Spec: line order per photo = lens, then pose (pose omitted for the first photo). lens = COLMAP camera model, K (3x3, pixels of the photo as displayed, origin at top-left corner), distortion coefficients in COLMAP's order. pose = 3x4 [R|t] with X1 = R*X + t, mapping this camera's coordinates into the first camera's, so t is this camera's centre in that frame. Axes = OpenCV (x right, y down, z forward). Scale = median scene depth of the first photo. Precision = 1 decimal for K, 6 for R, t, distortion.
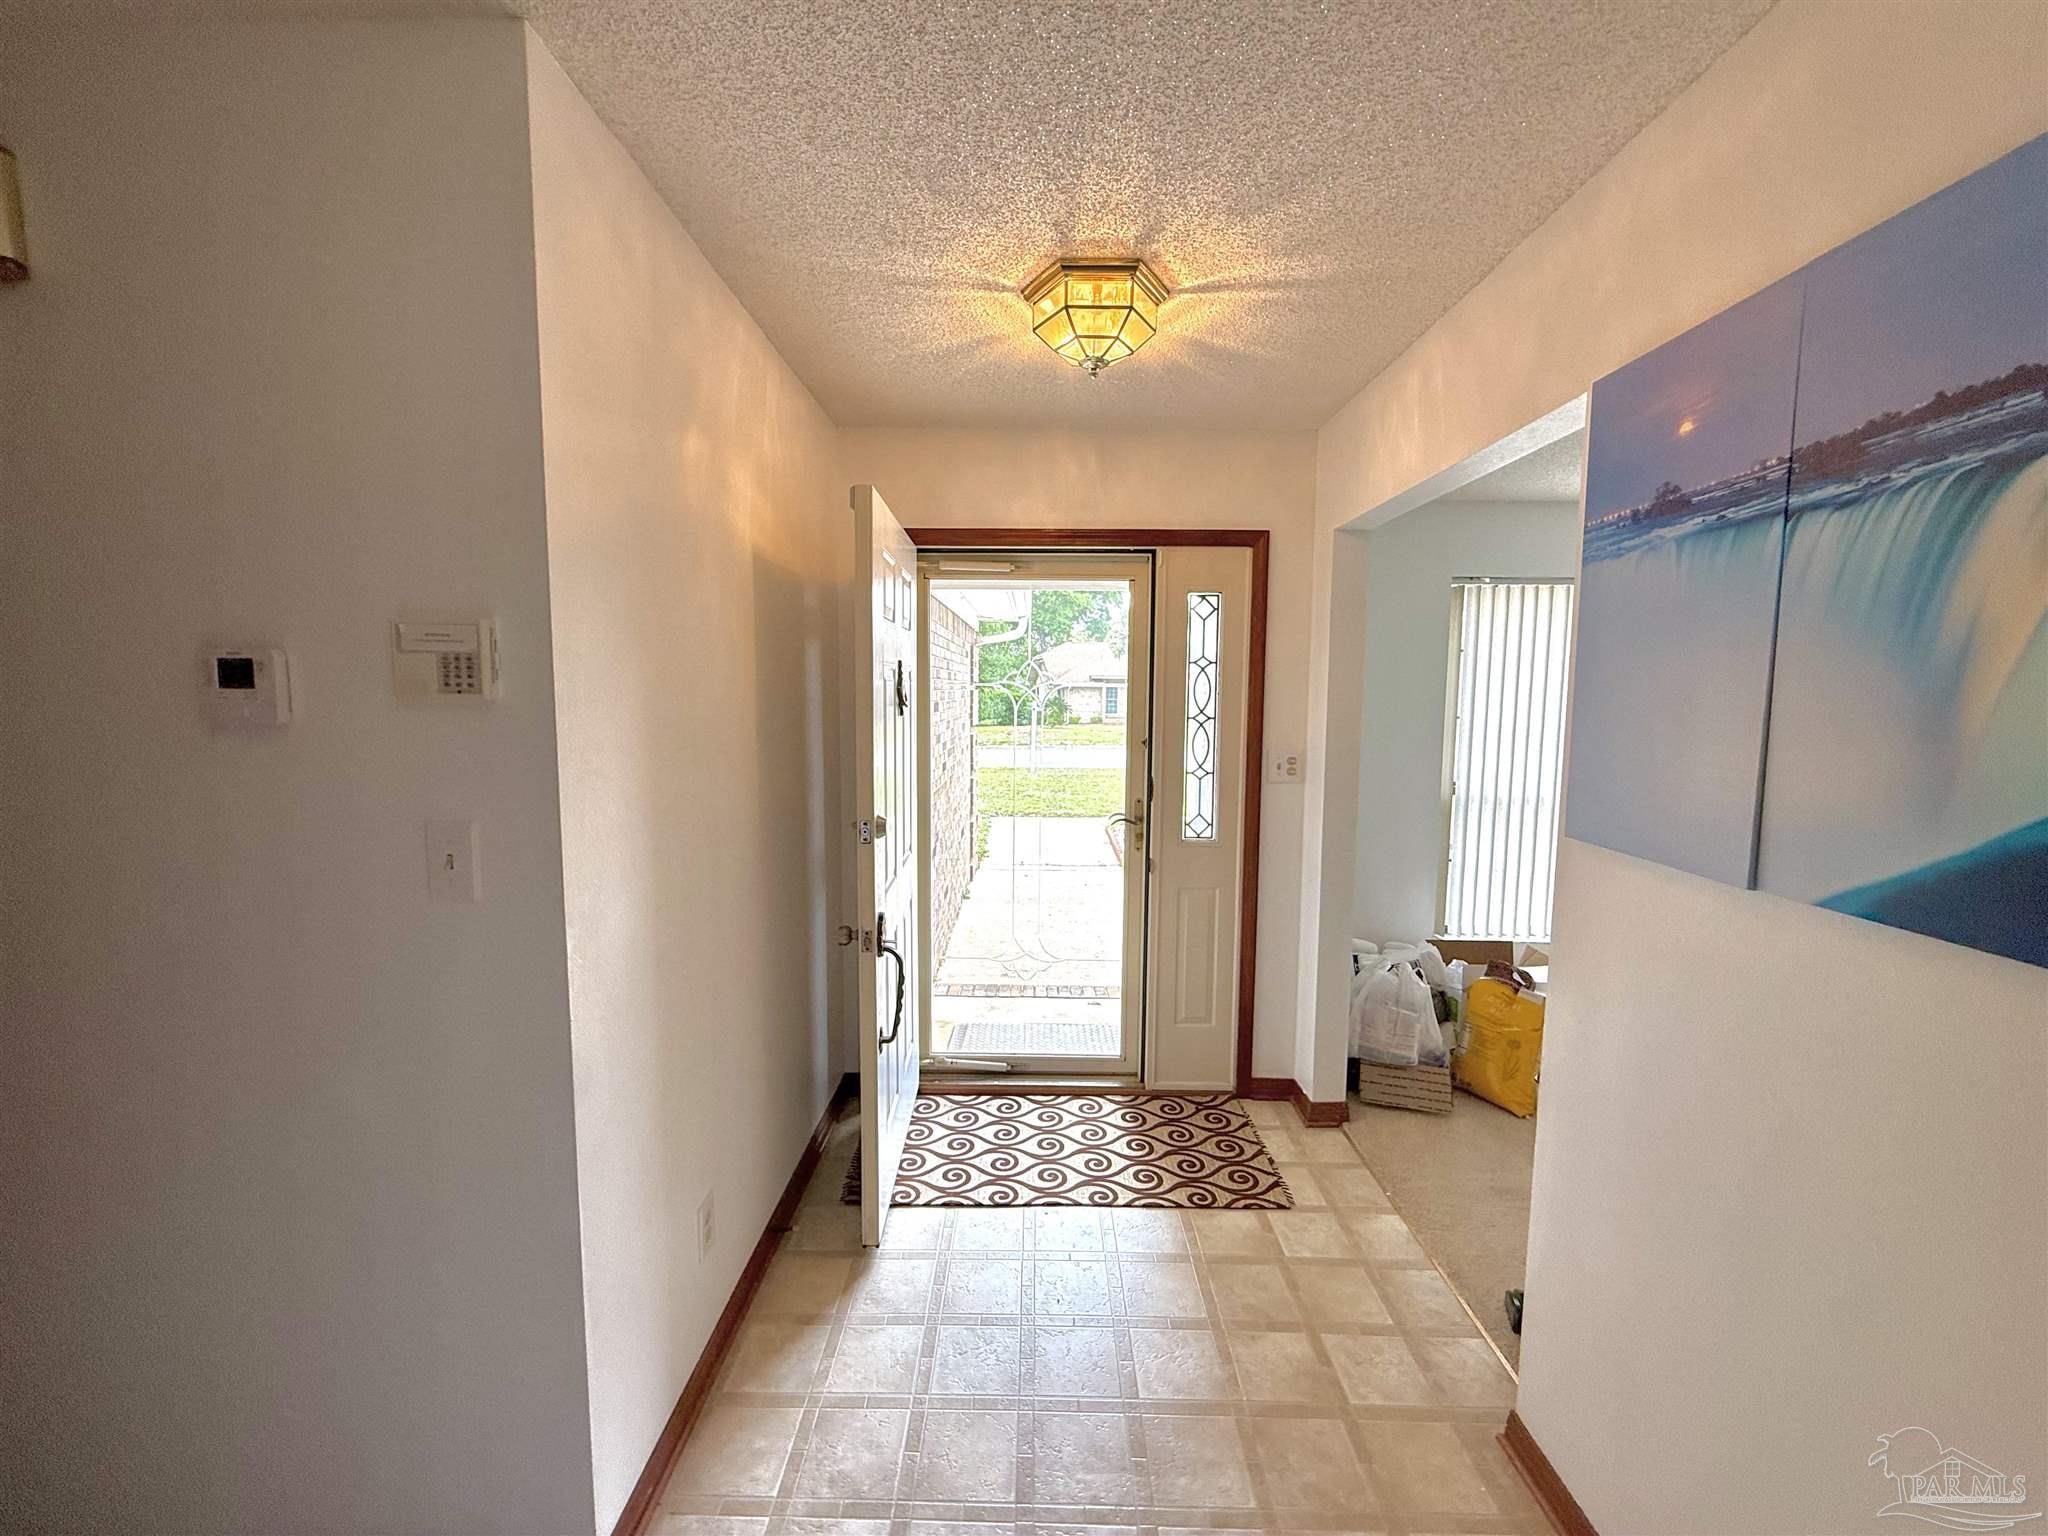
lens RADIAL K [[818.9, 0, 1024.2], [0, 818.9, 768.8], [0, 0, 1]] dist [-0.001292, -0.000021]
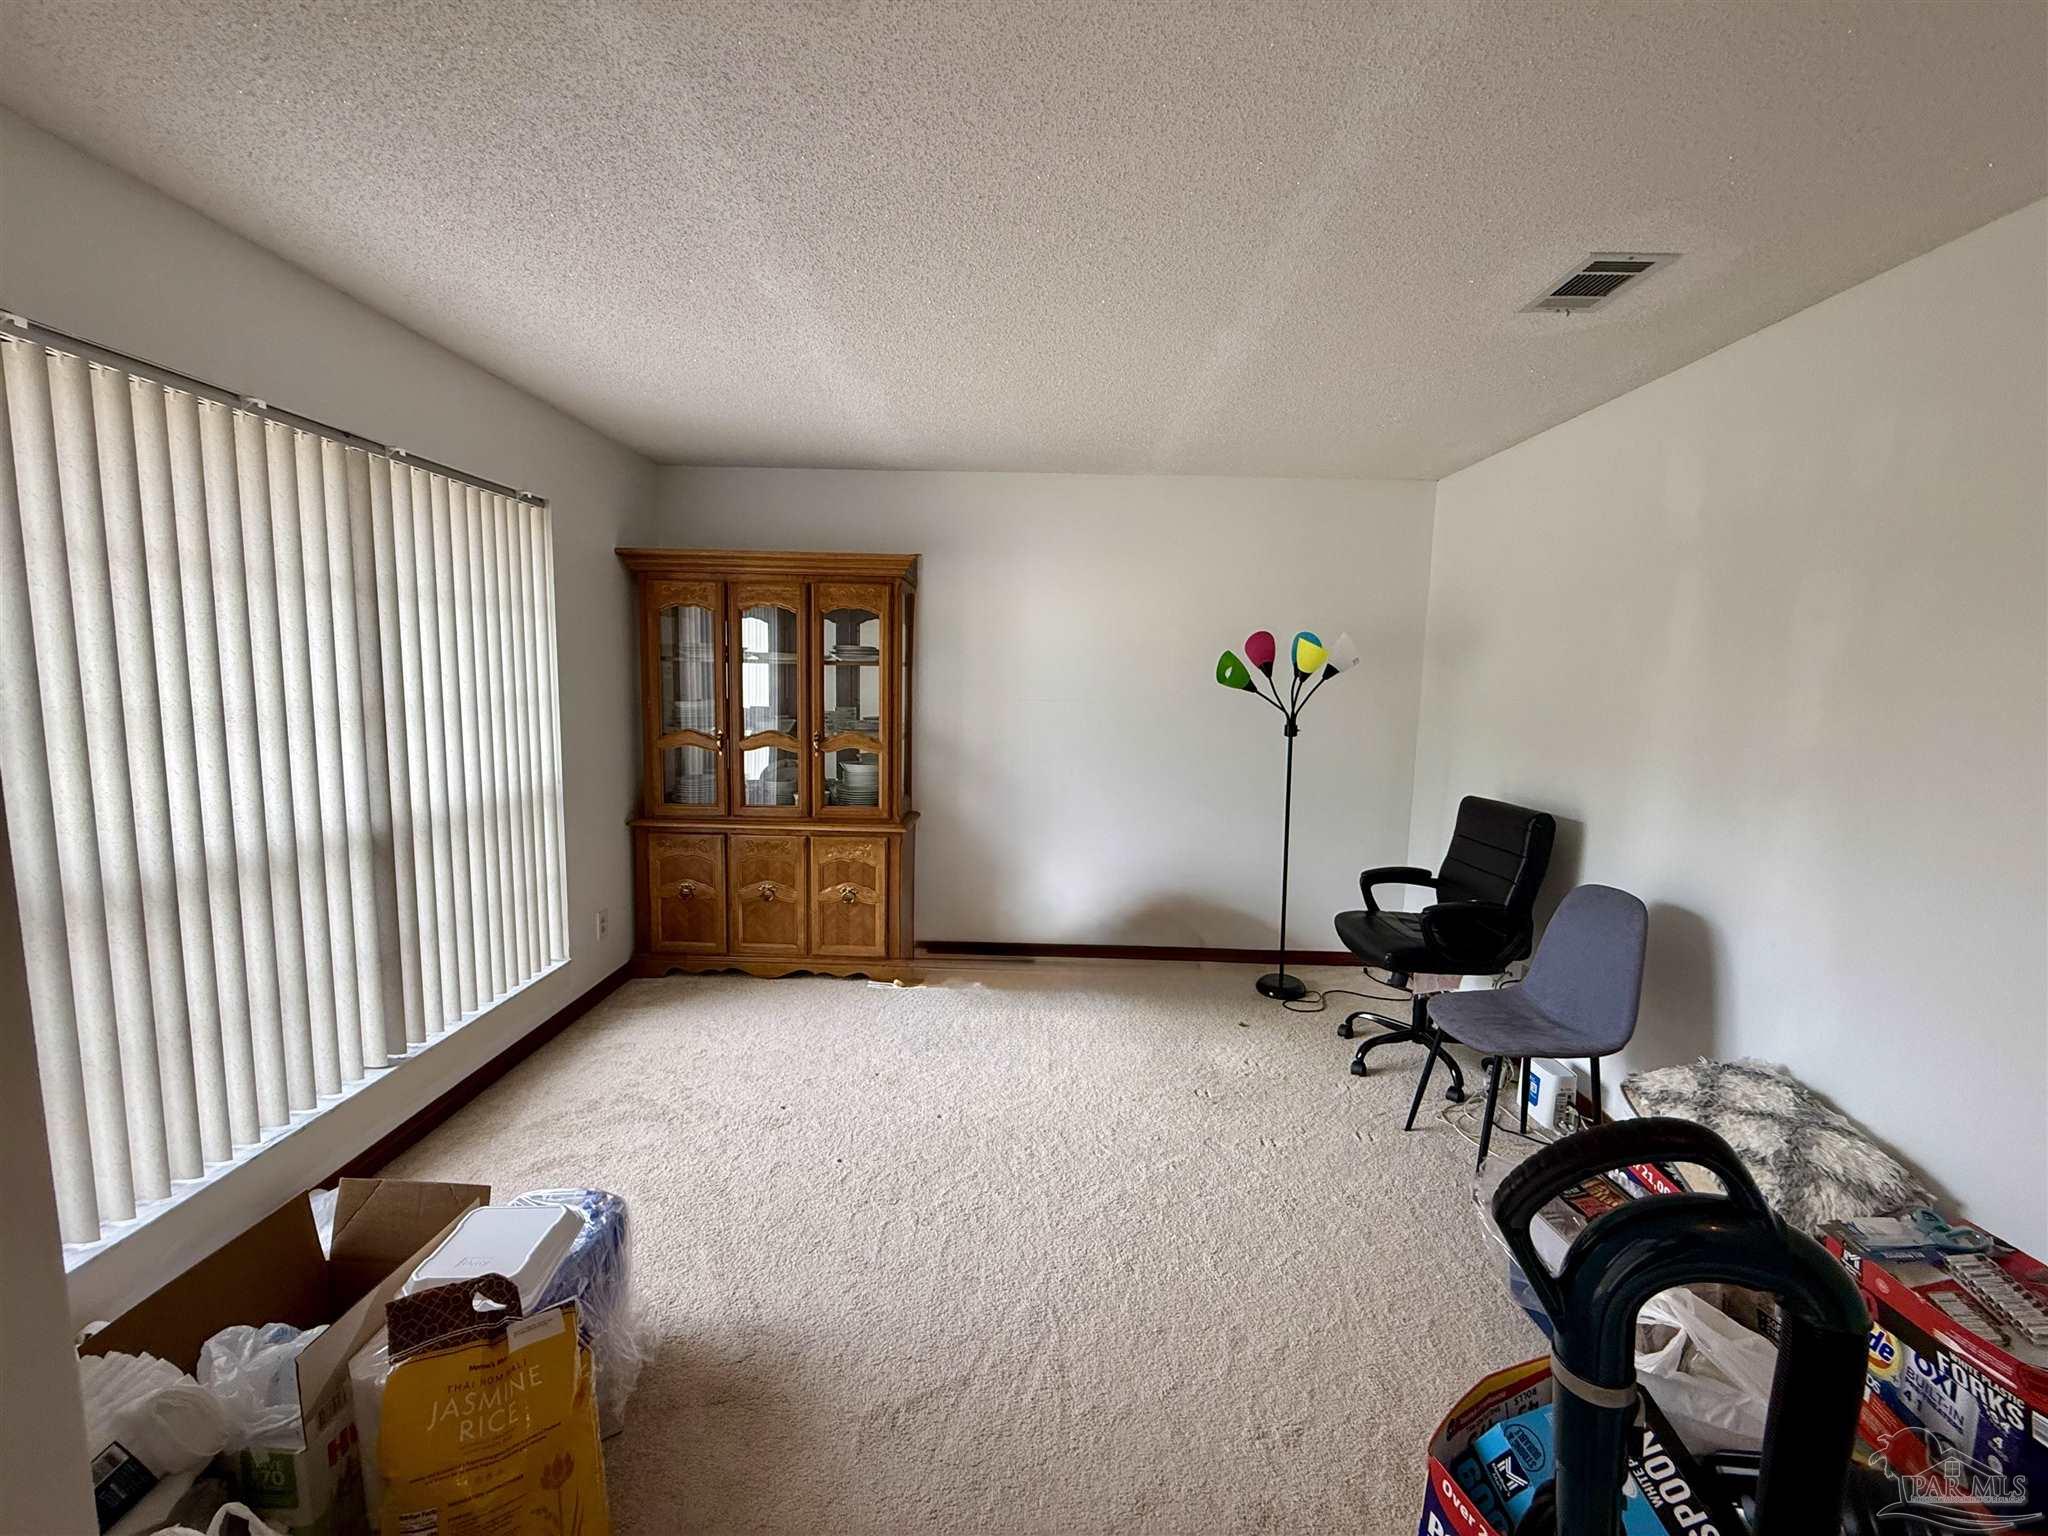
lens RADIAL K [[818.9, 0, 1022.6], [0, 818.9, 764.7], [0, 0, 1]] dist [-0.001292, -0.000021]
pose [[0.003311, -0.127432, 0.991842, 0.186626], [0.074701, 0.989107, 0.126832, -0.049292], [-0.997200, 0.073671, 0.012795, 0.599398]]
